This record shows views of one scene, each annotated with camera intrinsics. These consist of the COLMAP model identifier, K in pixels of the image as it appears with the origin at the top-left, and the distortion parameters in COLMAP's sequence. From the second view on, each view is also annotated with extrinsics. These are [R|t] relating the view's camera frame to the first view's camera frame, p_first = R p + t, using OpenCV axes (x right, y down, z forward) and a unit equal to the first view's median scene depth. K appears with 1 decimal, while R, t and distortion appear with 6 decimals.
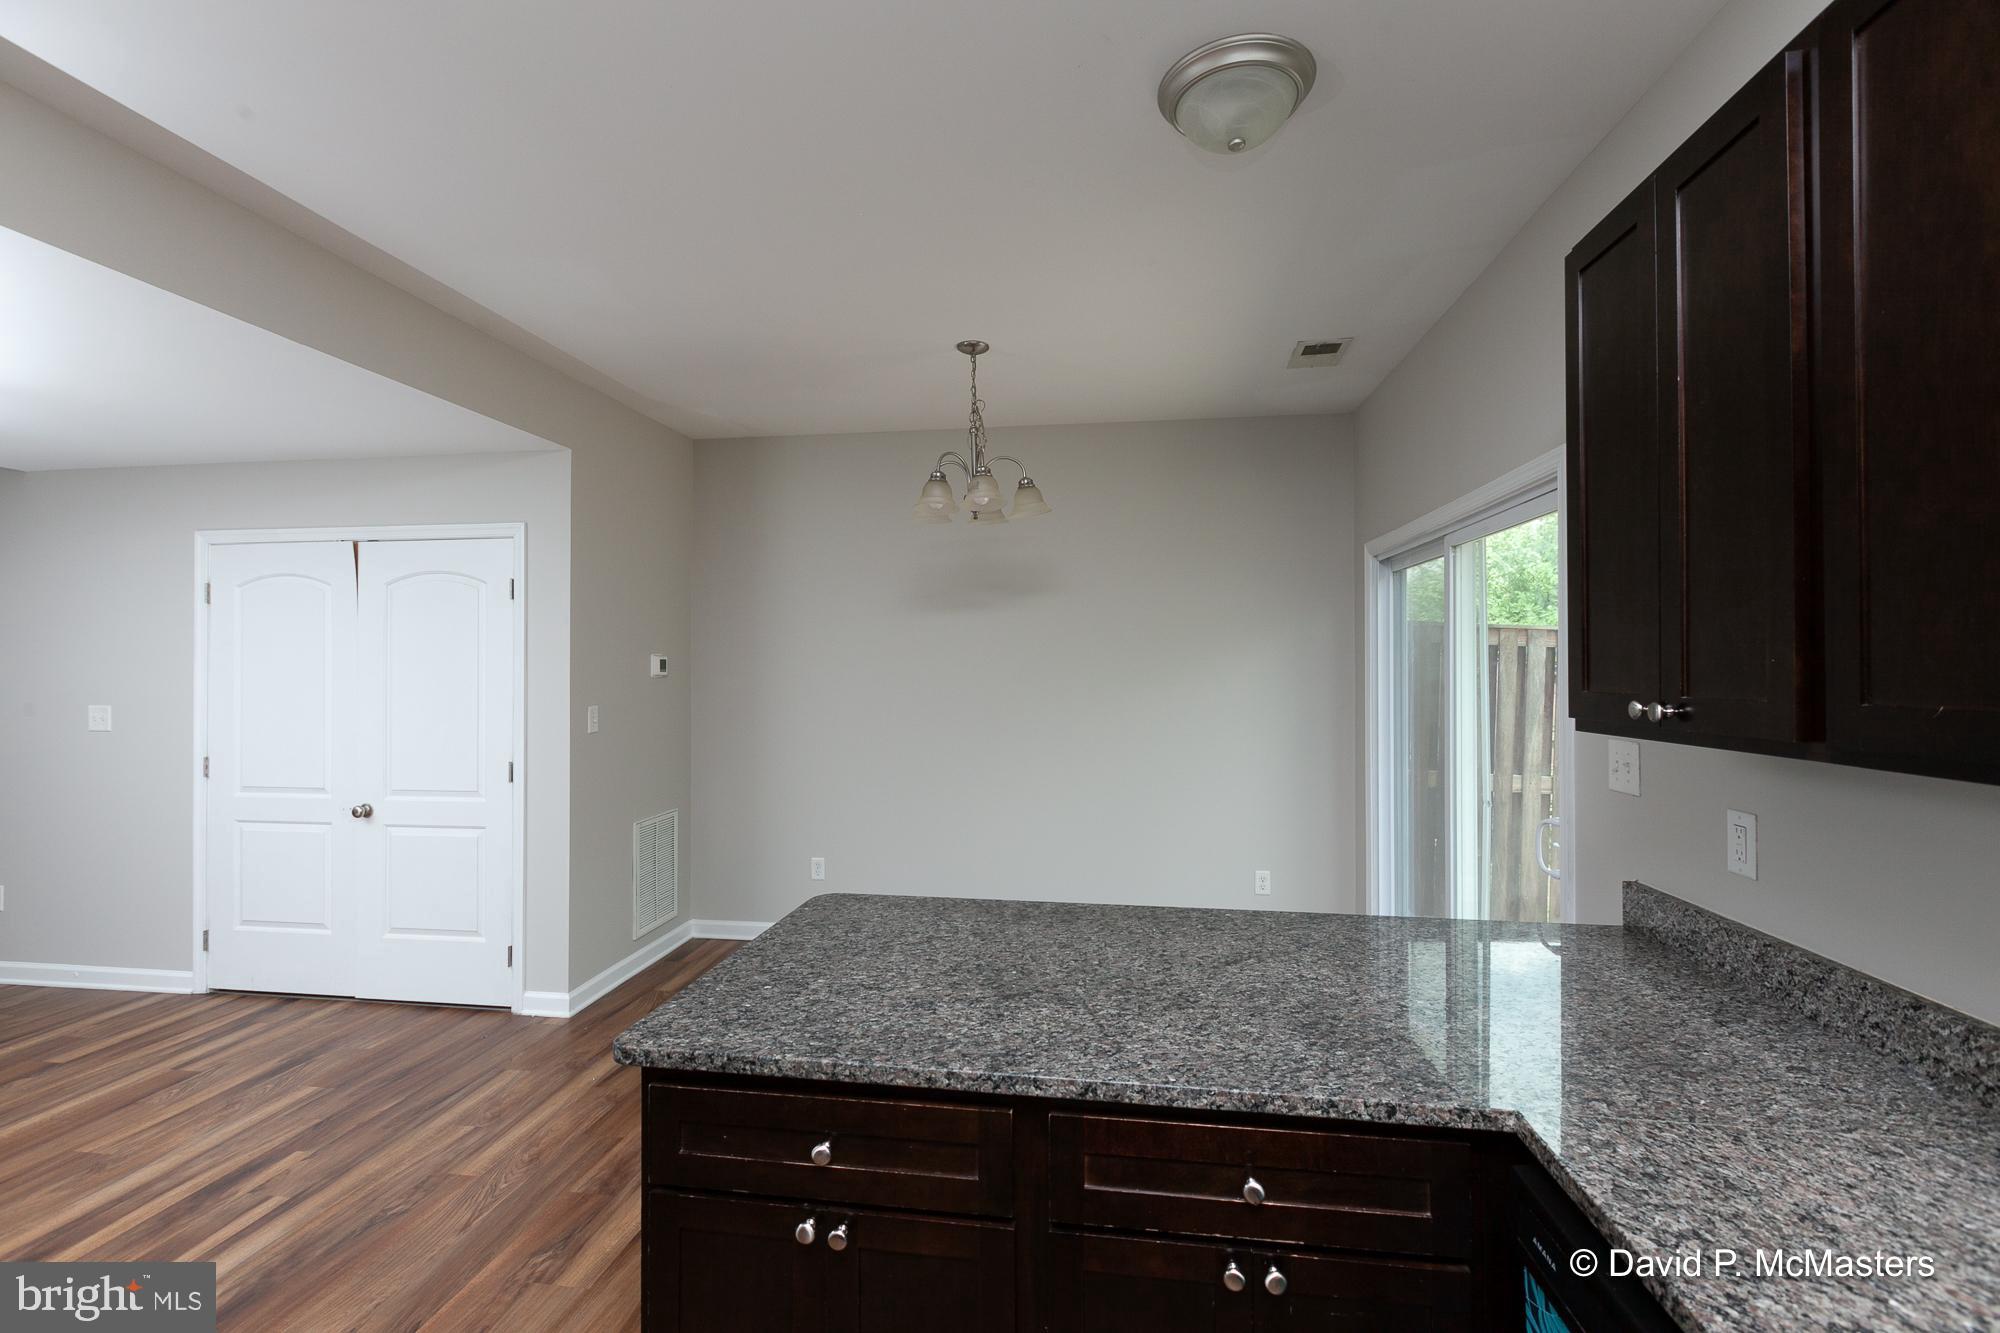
lens RADIAL K [[943.9, 0, 1051.9], [0, 943.9, 650.0], [0, 0, 1]] dist [-0.003995, 0.002731]
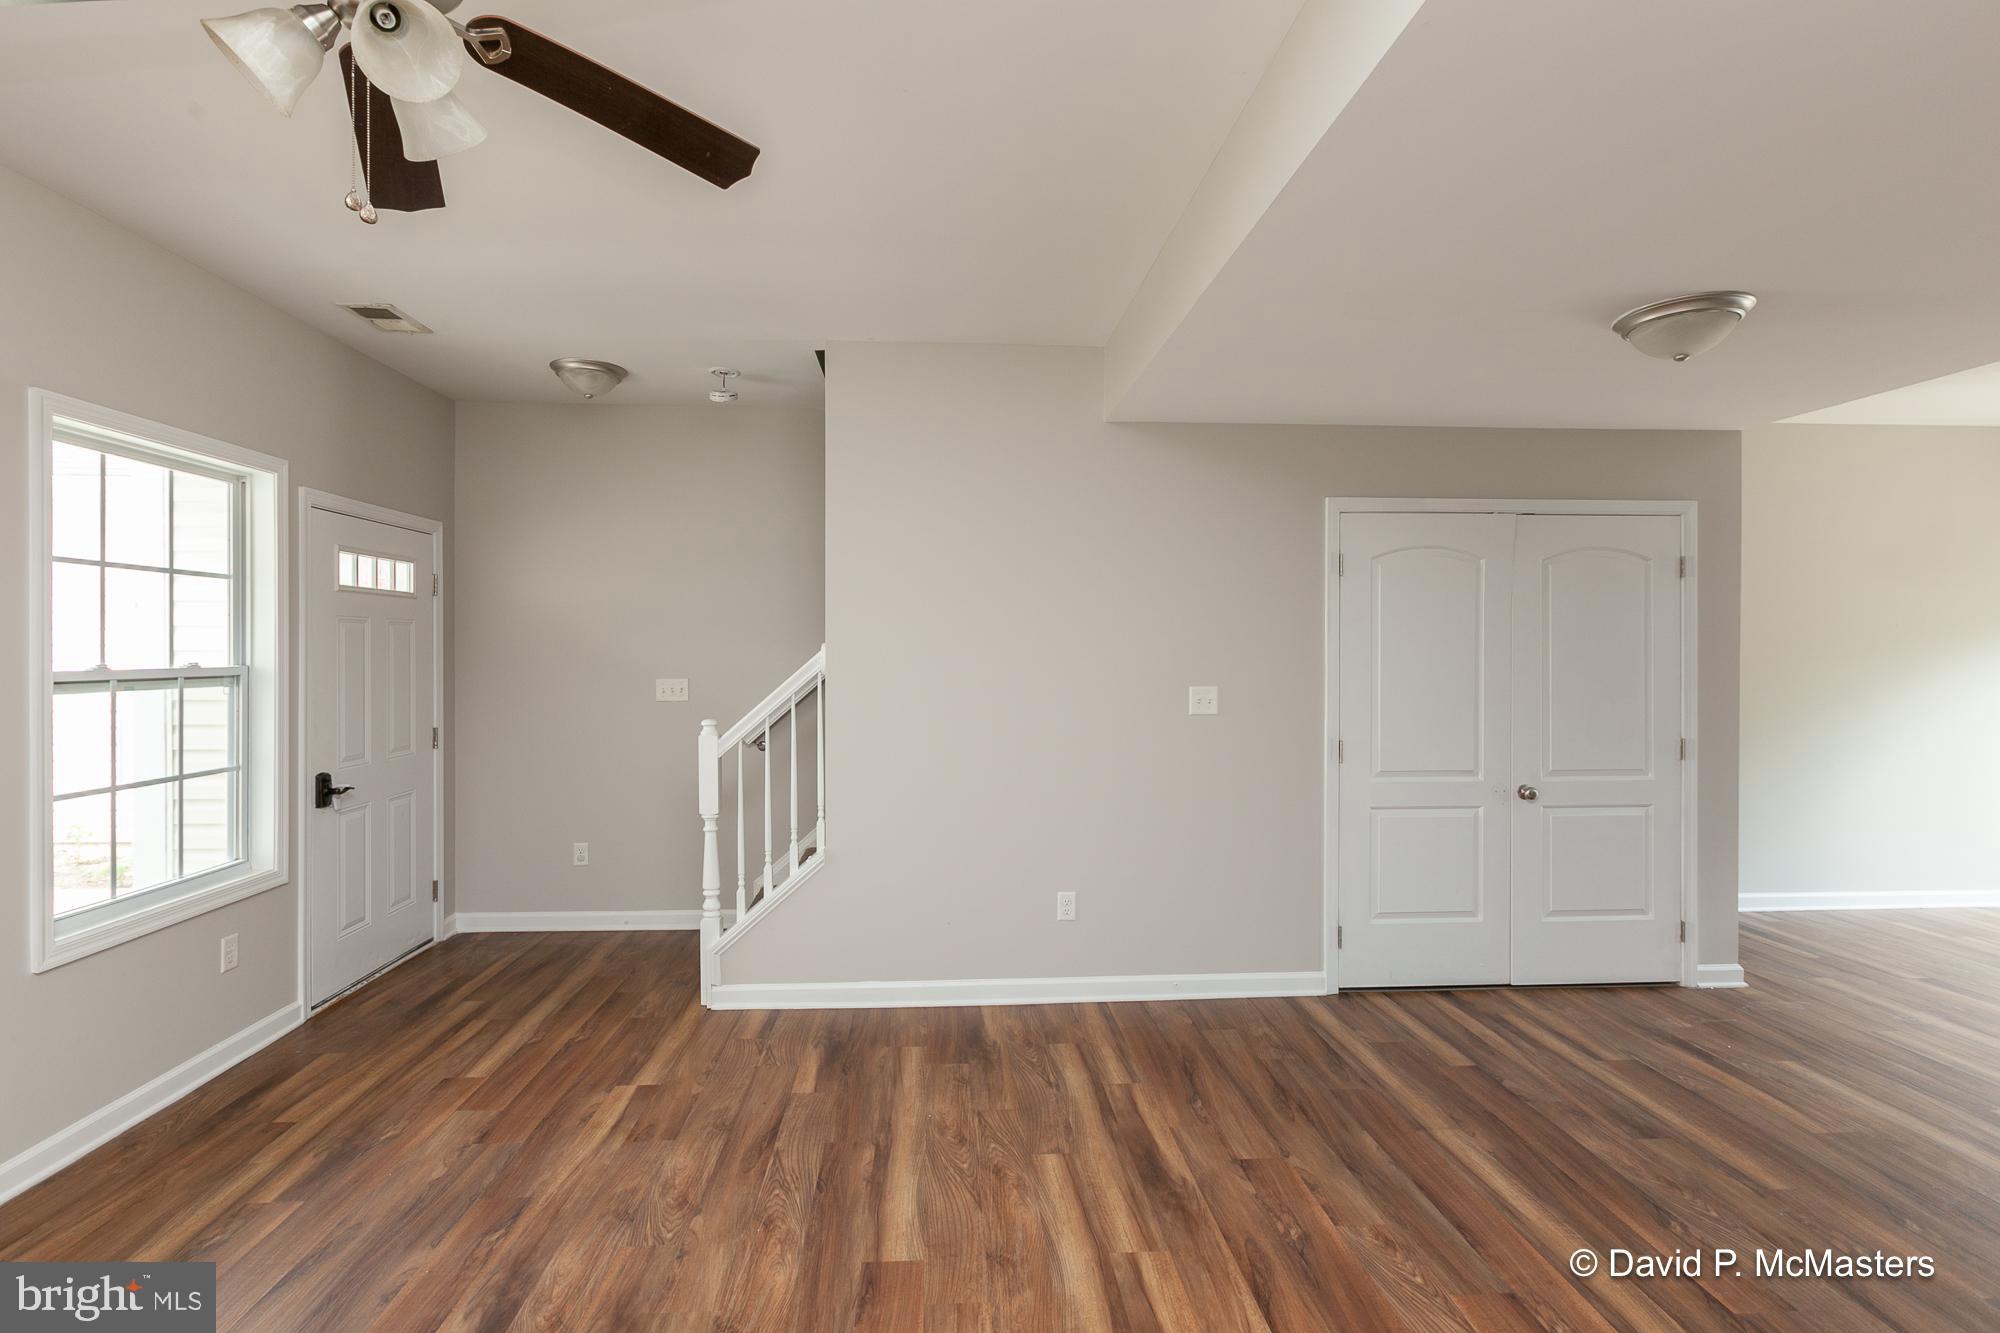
lens RADIAL K [[943.9, 0, 1016.0], [0, 943.9, 659.1], [0, 0, 1]] dist [-0.003995, 0.002731]
pose [[0.976972, 0.000138, 0.213367, -1.569621], [-0.003633, 0.999866, 0.015987, 0.021168], [-0.213336, -0.016394, 0.976841, 0.180739]]
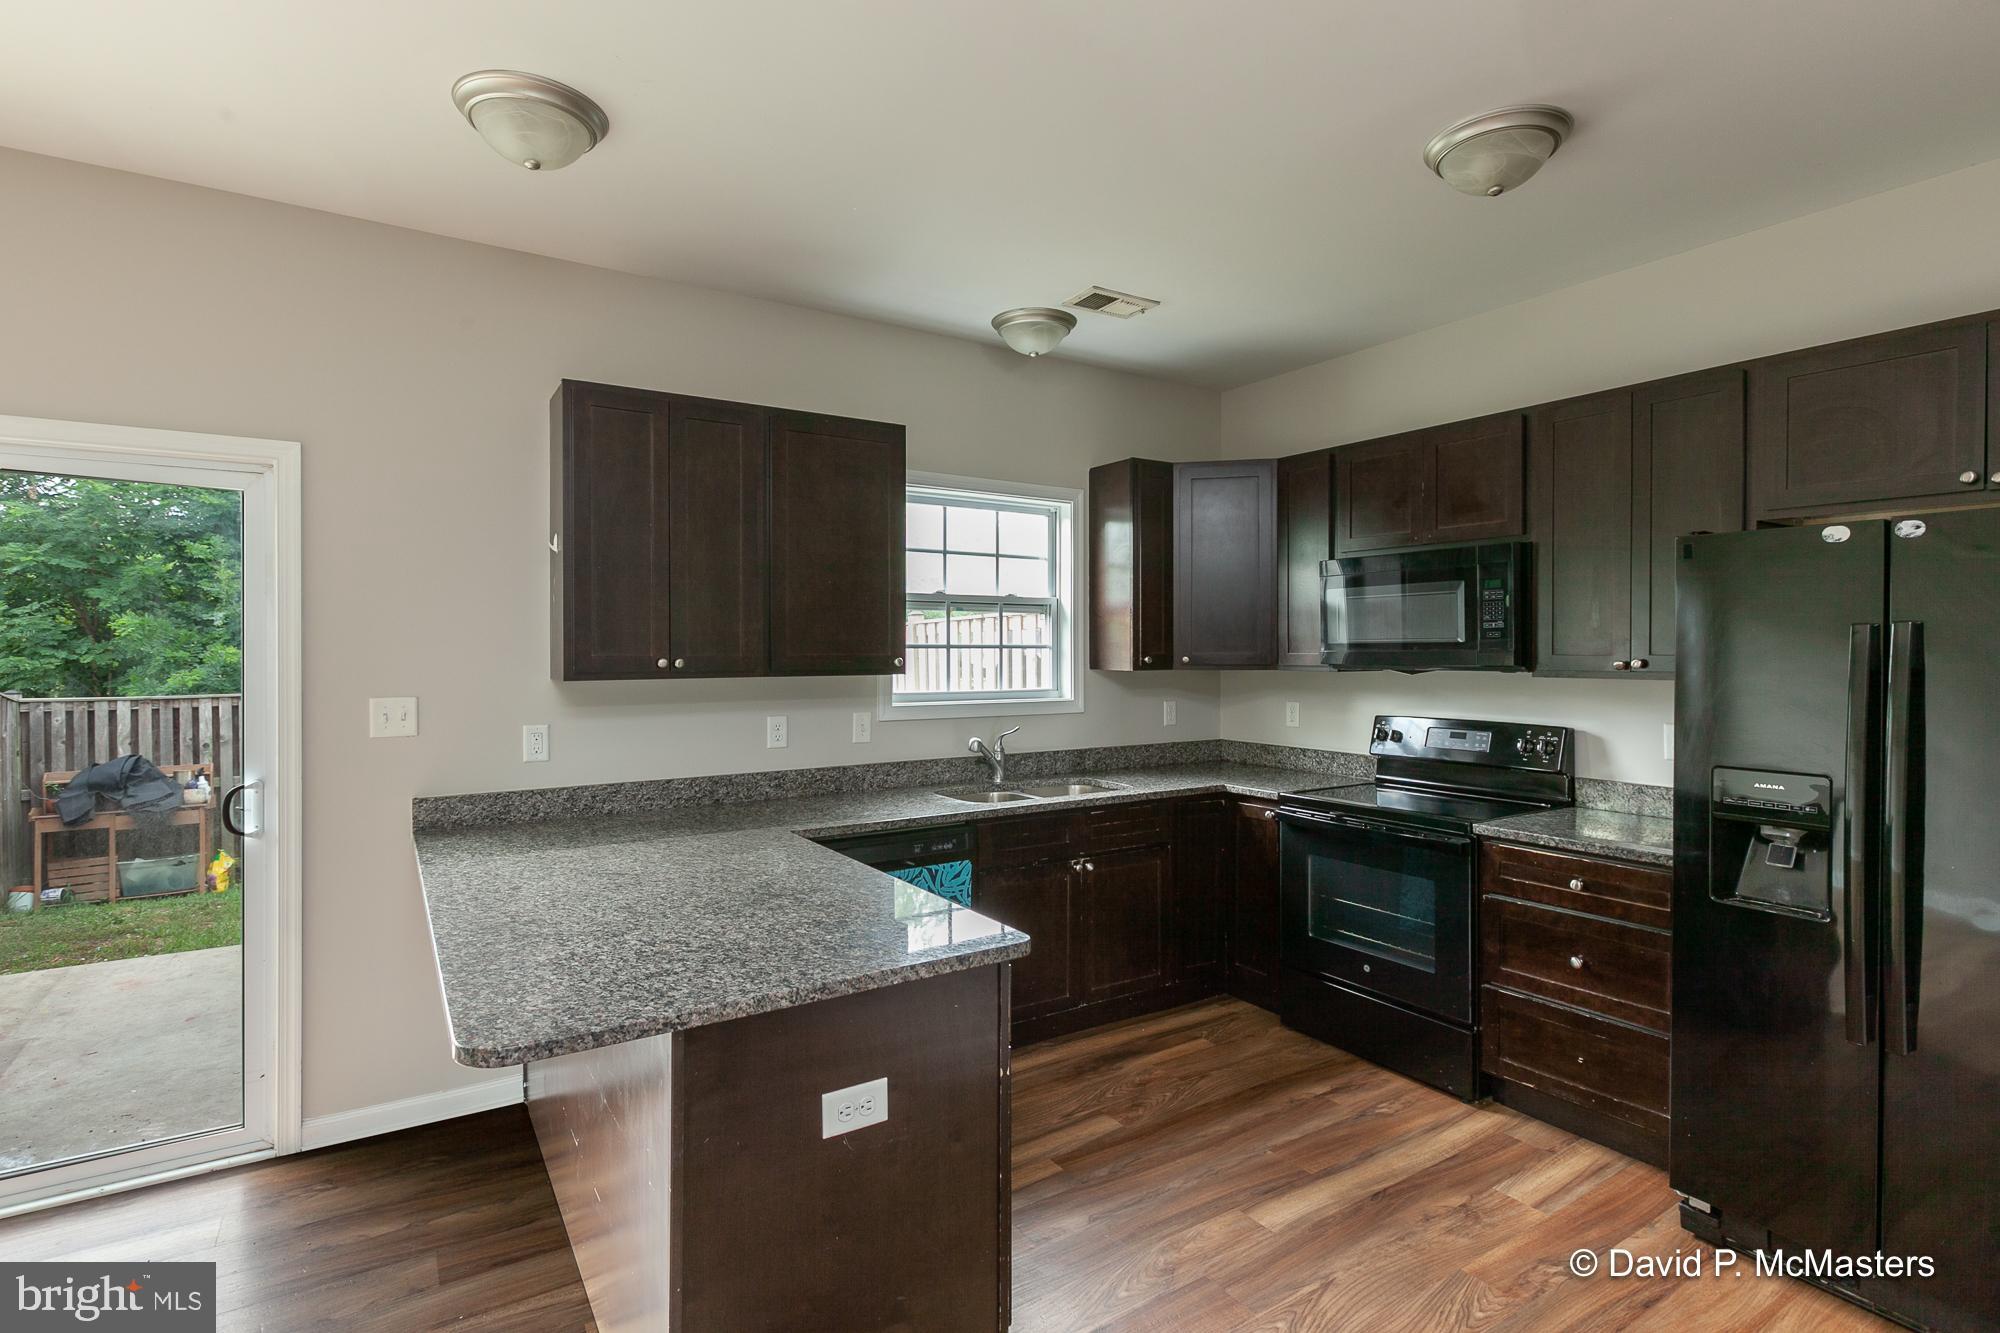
lens RADIAL K [[969.0, 0, 988.2], [0, 969.0, 653.9], [0, 0, 1]] dist [-0.005983, 0.000909]
pose [[-0.648425, -0.006935, 0.761247, -0.544519], [-0.013562, 0.999905, -0.002443, 0.017570], [-0.761158, -0.011908, -0.648457, 0.723142]]
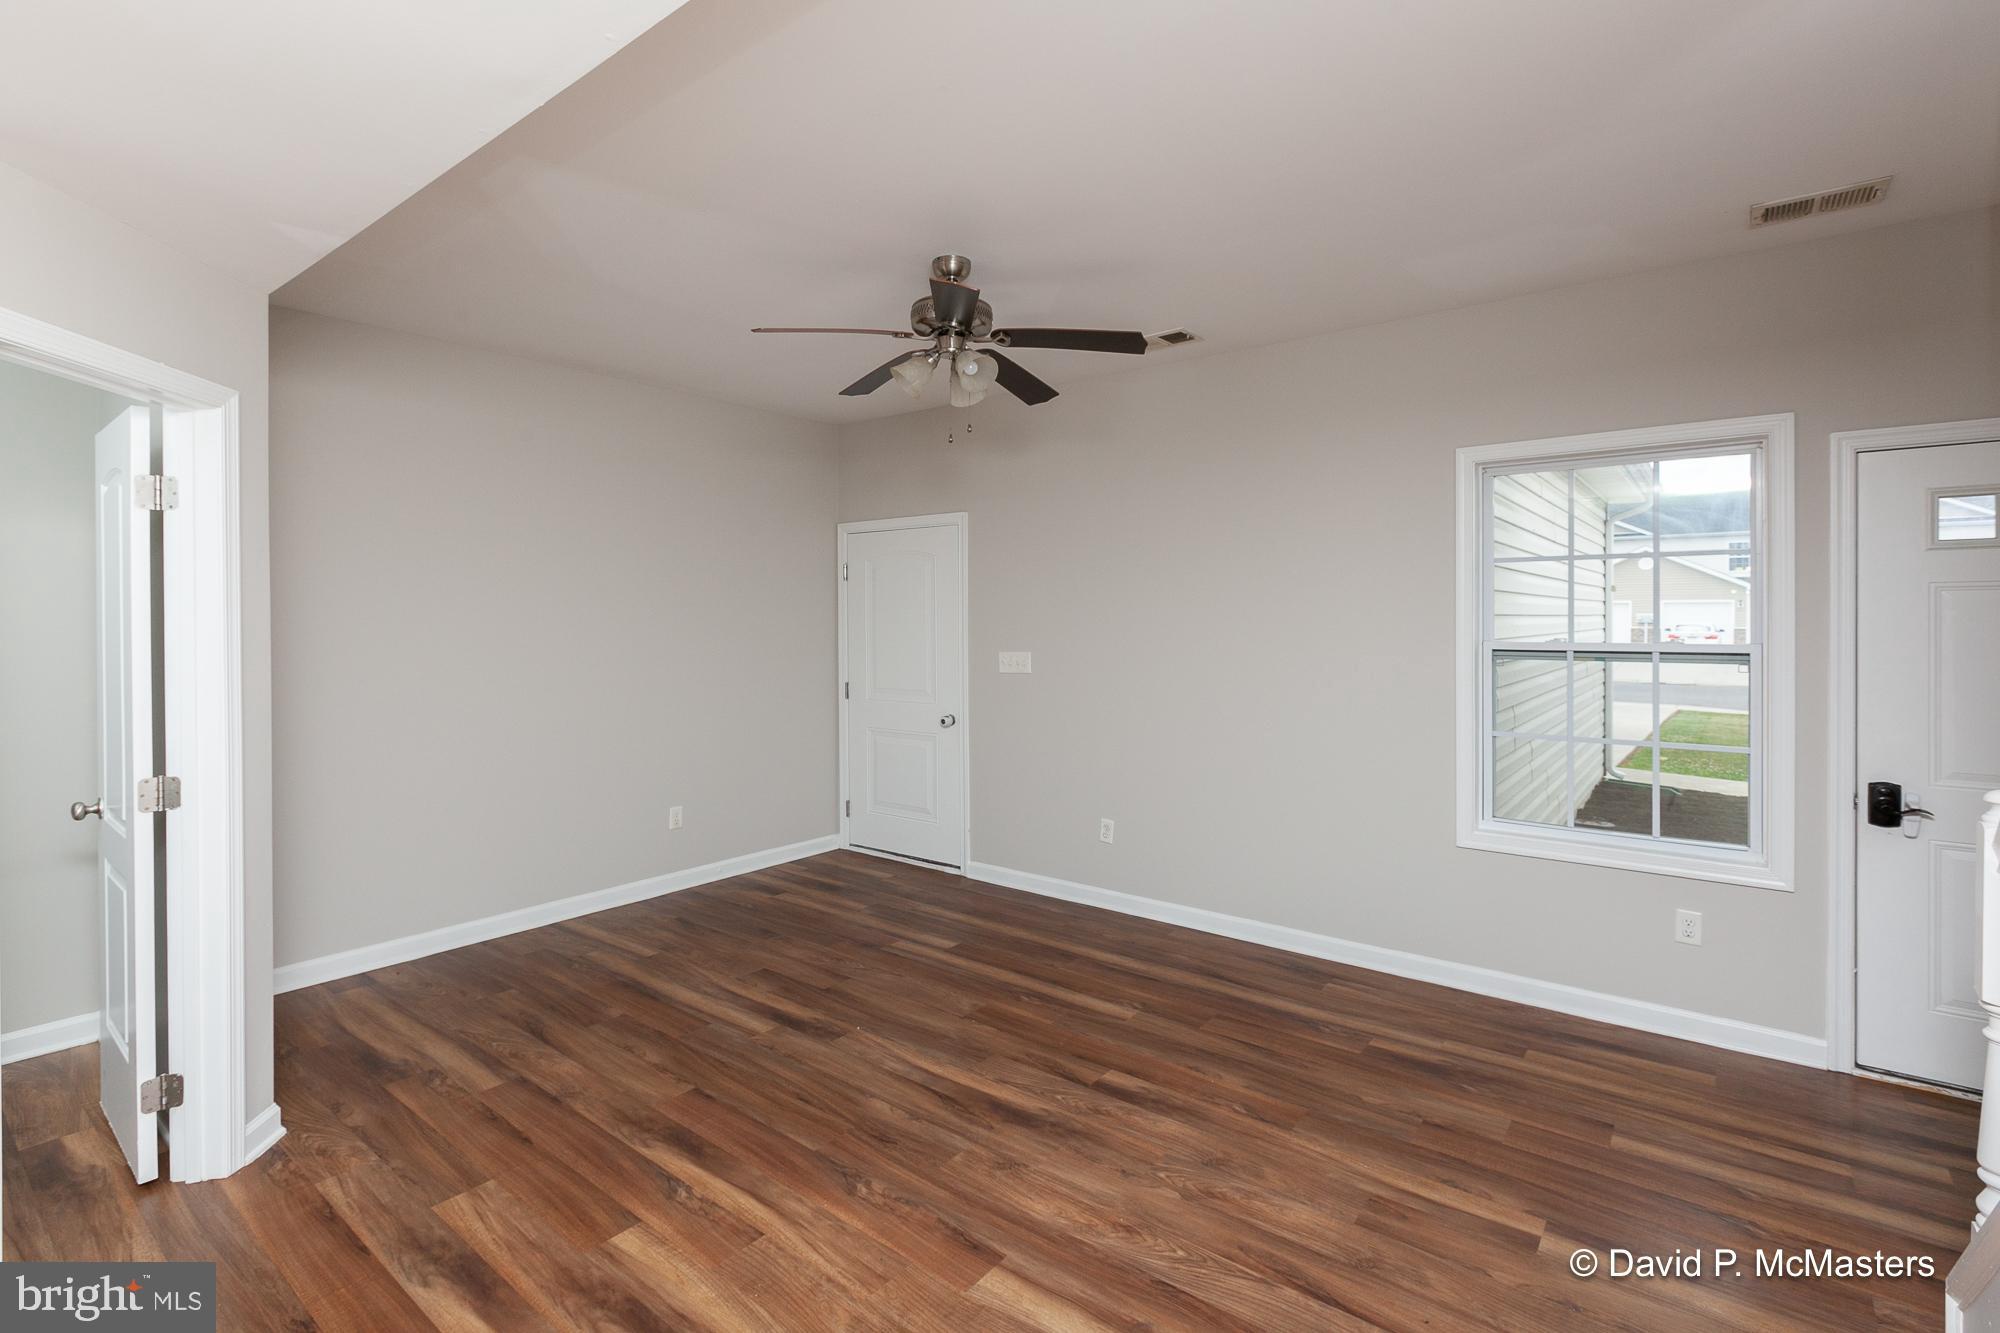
lens RADIAL K [[882.5, 0, 999.4], [0, 882.5, 617.1], [0, 0, 1]] dist [-0.004894, -0.000515]
pose [[-0.508125, -0.009003, -0.861236, -1.080931], [0.001541, 0.999934, -0.011362, 0.029418], [0.861282, -0.007100, -0.508078, 1.028600]]
